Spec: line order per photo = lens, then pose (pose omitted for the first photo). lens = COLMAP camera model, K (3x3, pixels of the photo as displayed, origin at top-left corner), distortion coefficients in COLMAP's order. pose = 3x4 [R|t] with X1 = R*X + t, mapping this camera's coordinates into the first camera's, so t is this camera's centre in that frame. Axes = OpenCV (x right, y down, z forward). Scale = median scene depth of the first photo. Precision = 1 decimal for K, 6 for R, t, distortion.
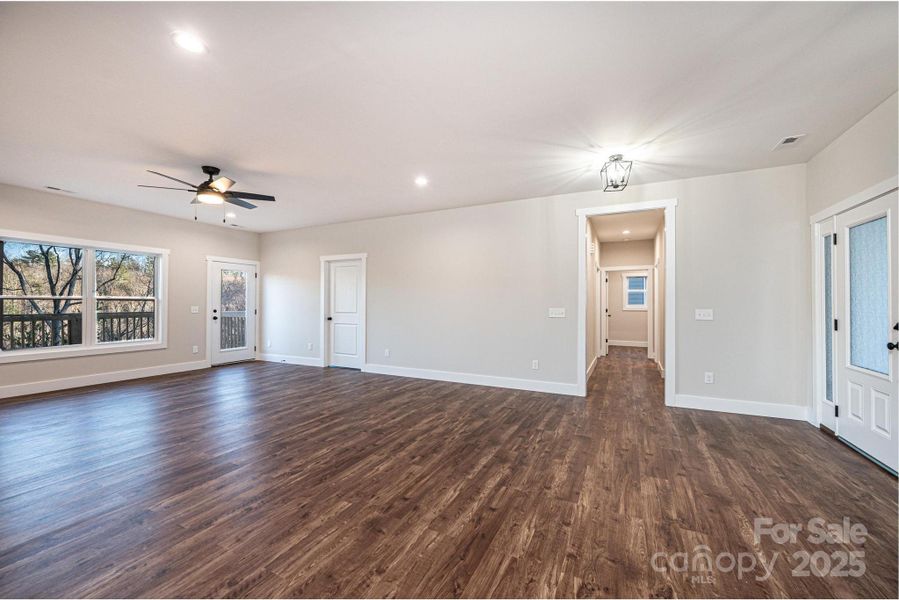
lens RADIAL K [[358.3, 0, 448.3], [0, 358.3, 301.4], [0, 0, 1]] dist [-0.000927, -0.000338]
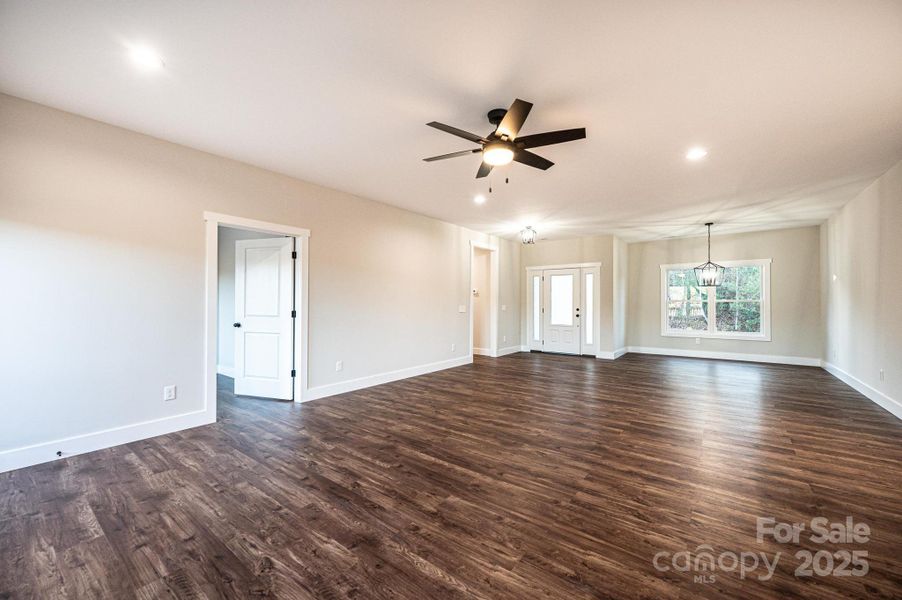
lens RADIAL K [[359.5, 0, 449.8], [0, 359.5, 301.4], [0, 0, 1]] dist [-0.000927, -0.000338]
pose [[0.185562, 0.002488, 0.982629, -1.342804], [-0.011306, 0.999936, -0.000397, 0.003069], [-0.982568, -0.011036, 0.185578, 0.932234]]
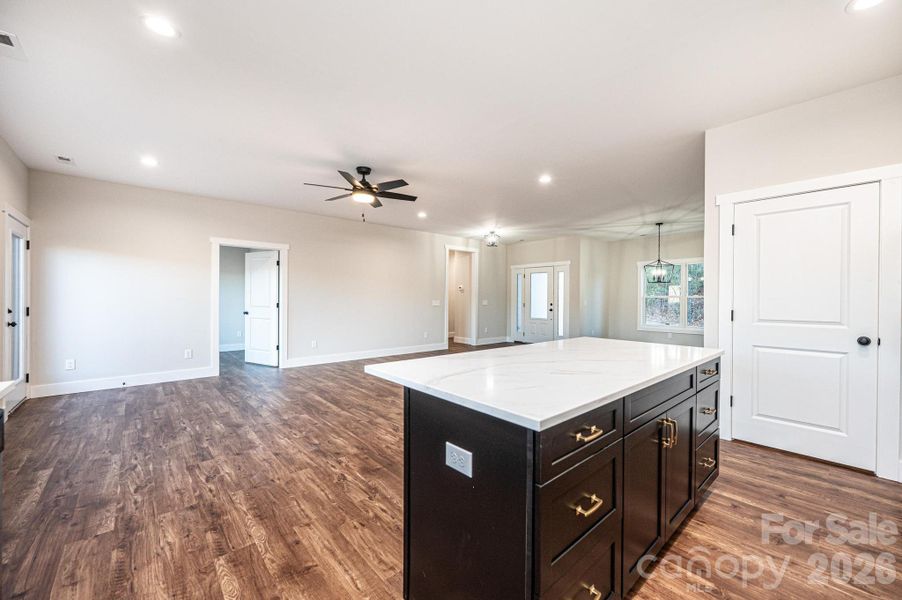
lens RADIAL K [[359.5, 0, 449.8], [0, 359.5, 301.4], [0, 0, 1]] dist [-0.000927, -0.000338]
pose [[0.372212, -0.008462, 0.928109, -1.503038], [-0.013604, 0.999801, 0.014572, -0.002495], [-0.928048, -0.018050, 0.372023, 0.361166]]
